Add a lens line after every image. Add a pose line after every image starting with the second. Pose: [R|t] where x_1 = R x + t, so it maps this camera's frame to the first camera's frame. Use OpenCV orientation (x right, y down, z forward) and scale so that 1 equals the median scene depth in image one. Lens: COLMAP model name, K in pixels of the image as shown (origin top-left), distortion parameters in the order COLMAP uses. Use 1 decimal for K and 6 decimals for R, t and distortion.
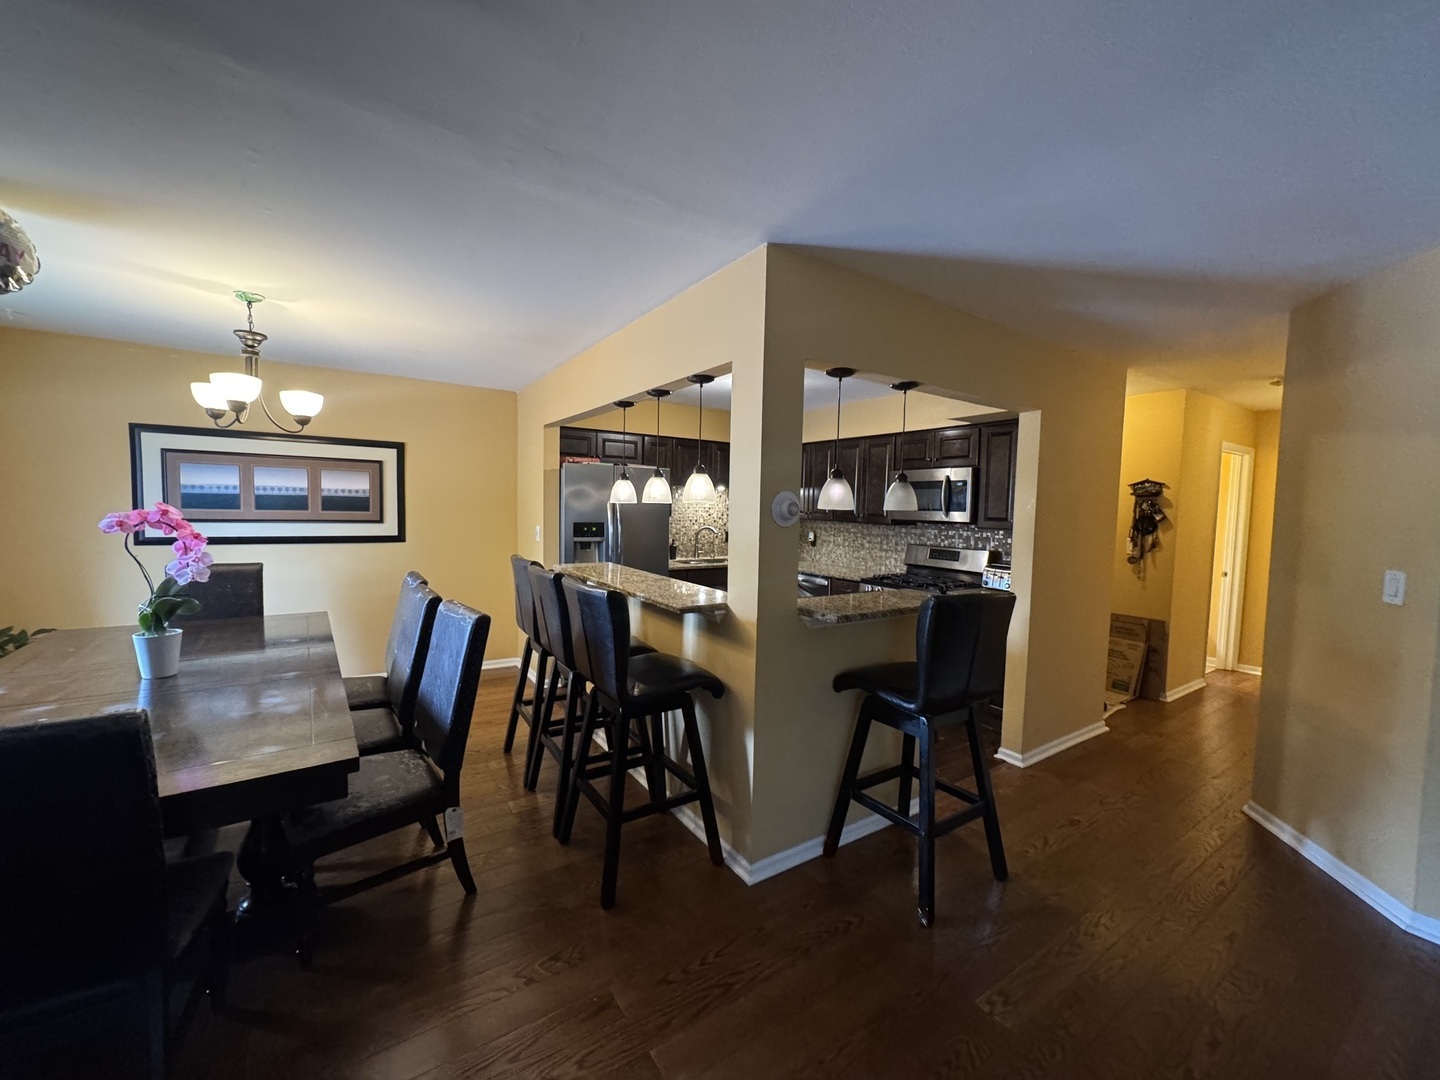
lens RADIAL K [[574.3, 0, 720.6], [0, 574.3, 542.1], [0, 0, 1]] dist [0.001481, 0.000297]
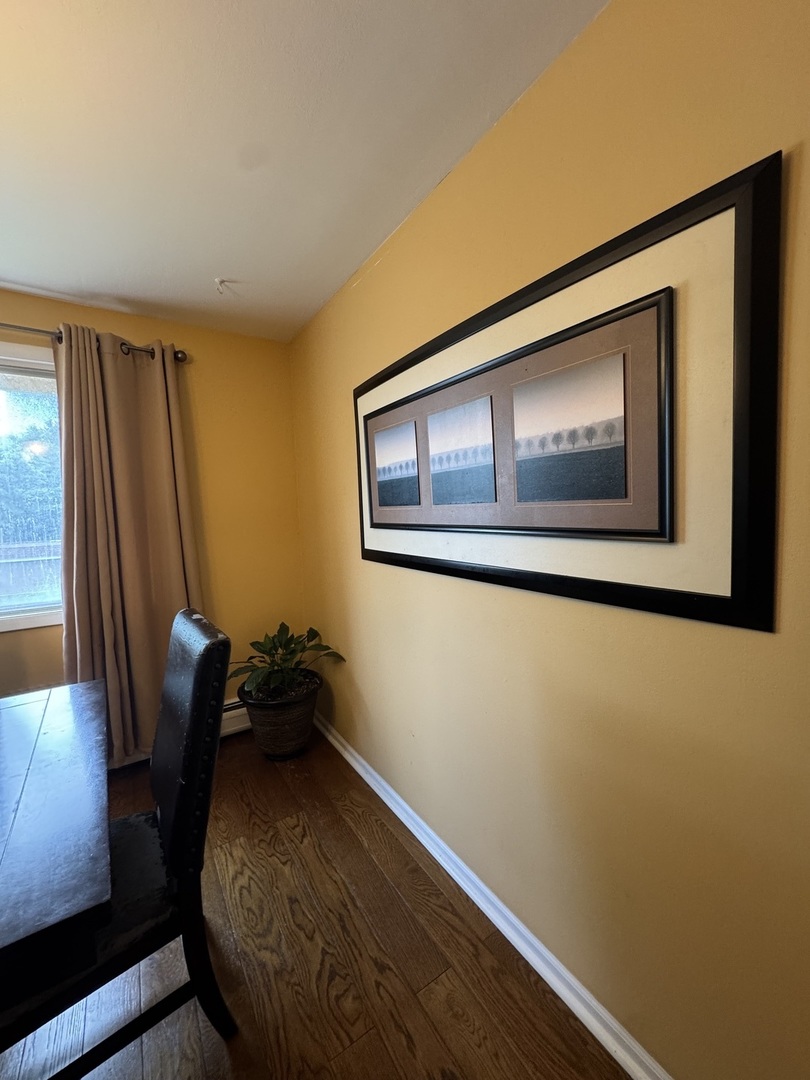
lens RADIAL K [[430.7, 0, 408.1], [0, 430.7, 537.1], [0, 0, 1]] dist [0.001481, 0.000297]
pose [[-0.032886, 0.046417, -0.998381, -0.402259], [-0.028094, 0.998483, 0.047347, -0.041887], [0.999064, 0.029606, -0.031532, 0.910432]]
